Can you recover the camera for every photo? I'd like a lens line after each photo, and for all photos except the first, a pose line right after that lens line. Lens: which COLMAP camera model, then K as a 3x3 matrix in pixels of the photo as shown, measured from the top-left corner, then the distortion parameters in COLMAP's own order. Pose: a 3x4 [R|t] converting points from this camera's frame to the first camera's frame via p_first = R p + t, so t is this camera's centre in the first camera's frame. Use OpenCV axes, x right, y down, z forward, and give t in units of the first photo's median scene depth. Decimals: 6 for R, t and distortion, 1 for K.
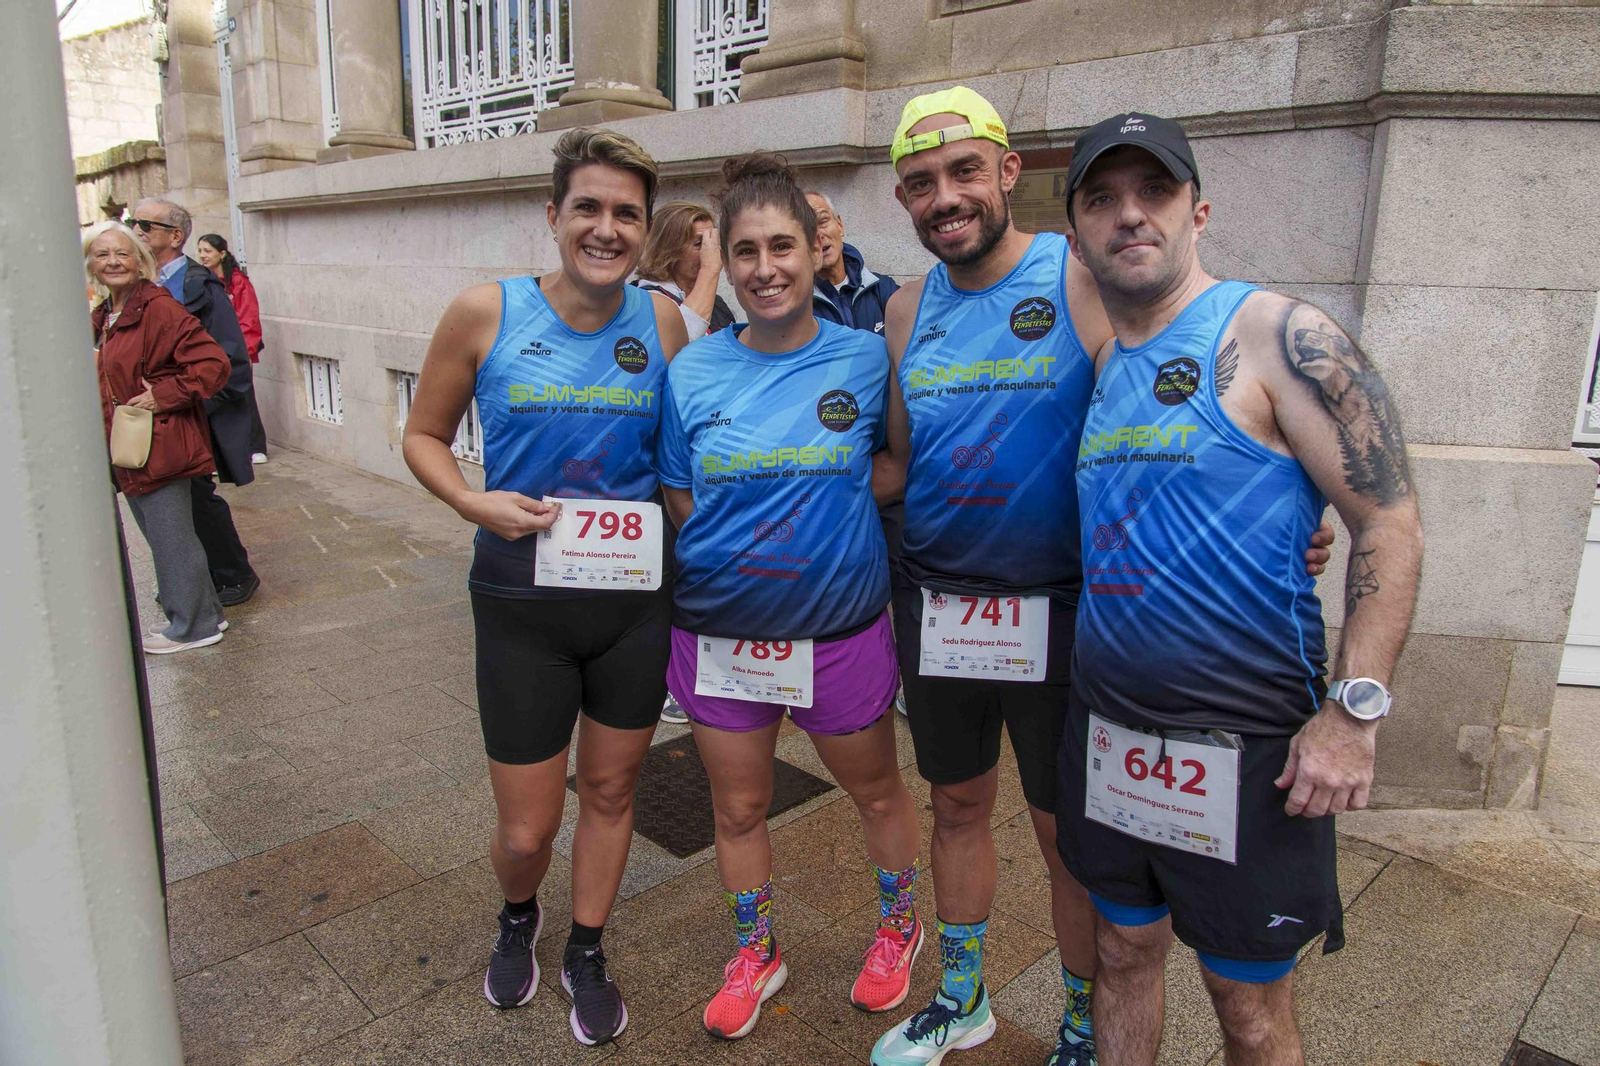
lens RADIAL K [[1081.6, 0, 800.0], [0, 1081.6, 533.0], [0, 0, 1]] dist [0.007244, -0.020139]
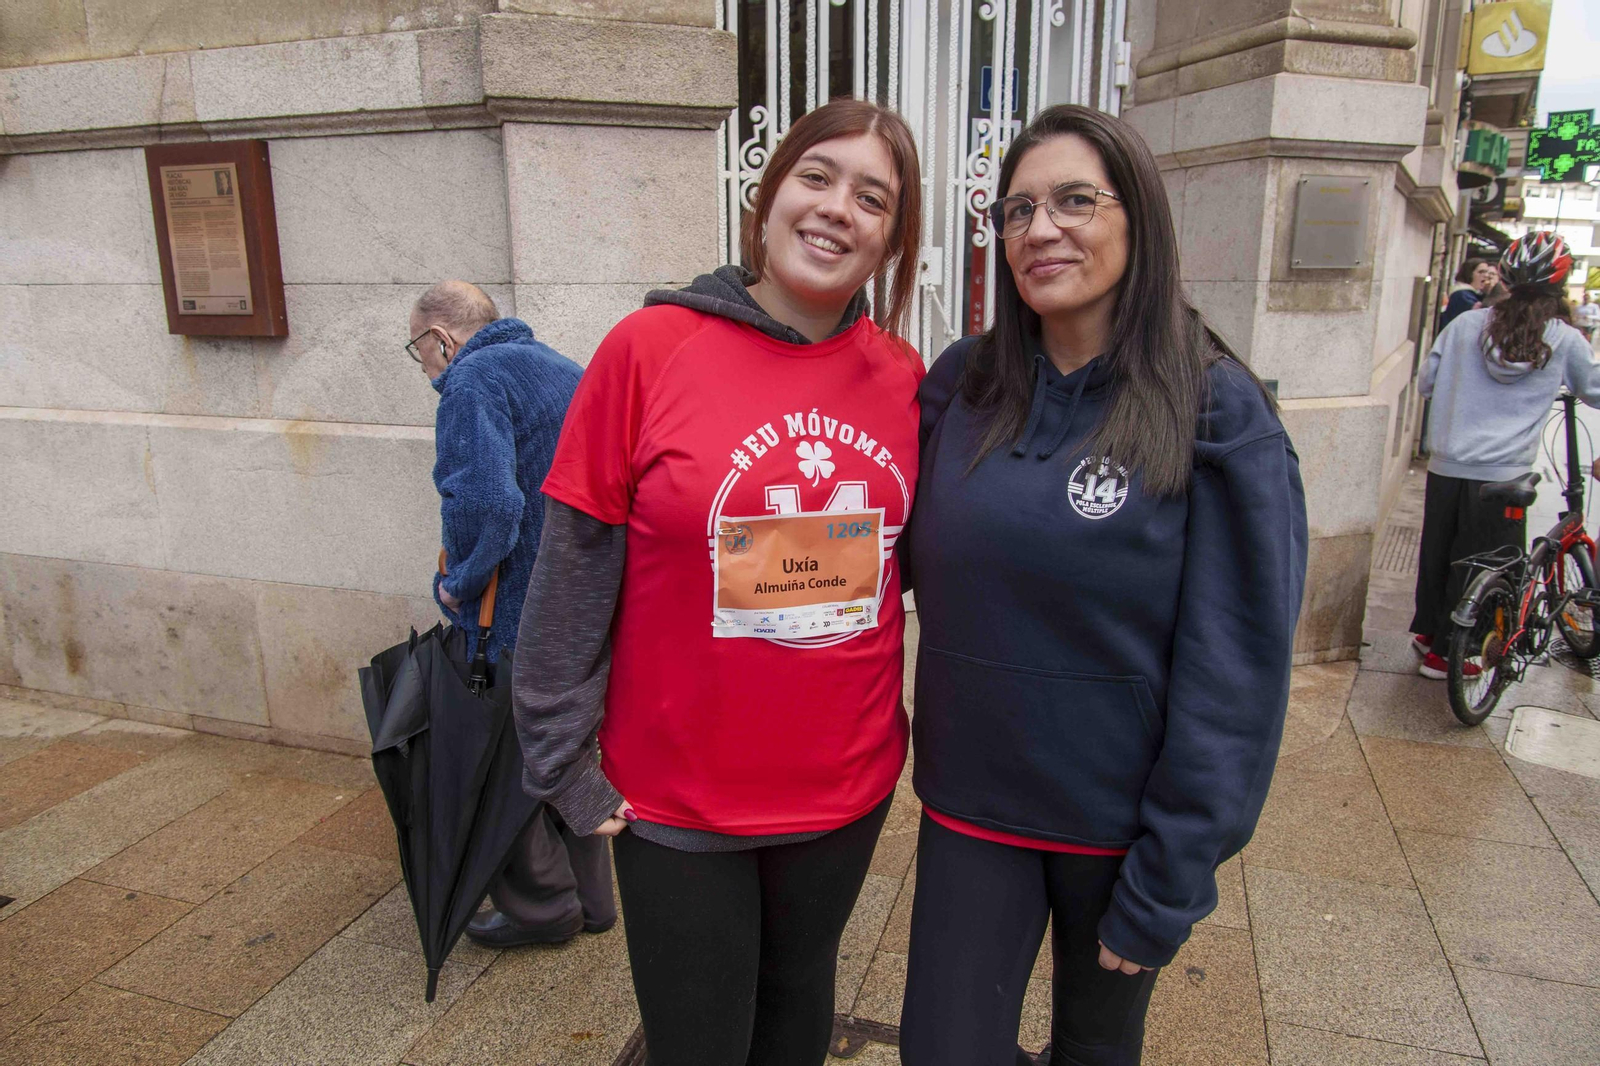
lens RADIAL K [[1081.6, 0, 800.0], [0, 1081.6, 533.0], [0, 0, 1]] dist [0.007244, -0.020139]
pose [[0.882806, -0.139943, 0.448408, 0.261127], [0.132845, 0.990001, 0.047428, -0.008416], [-0.450562, 0.017699, 0.892570, -0.034401]]
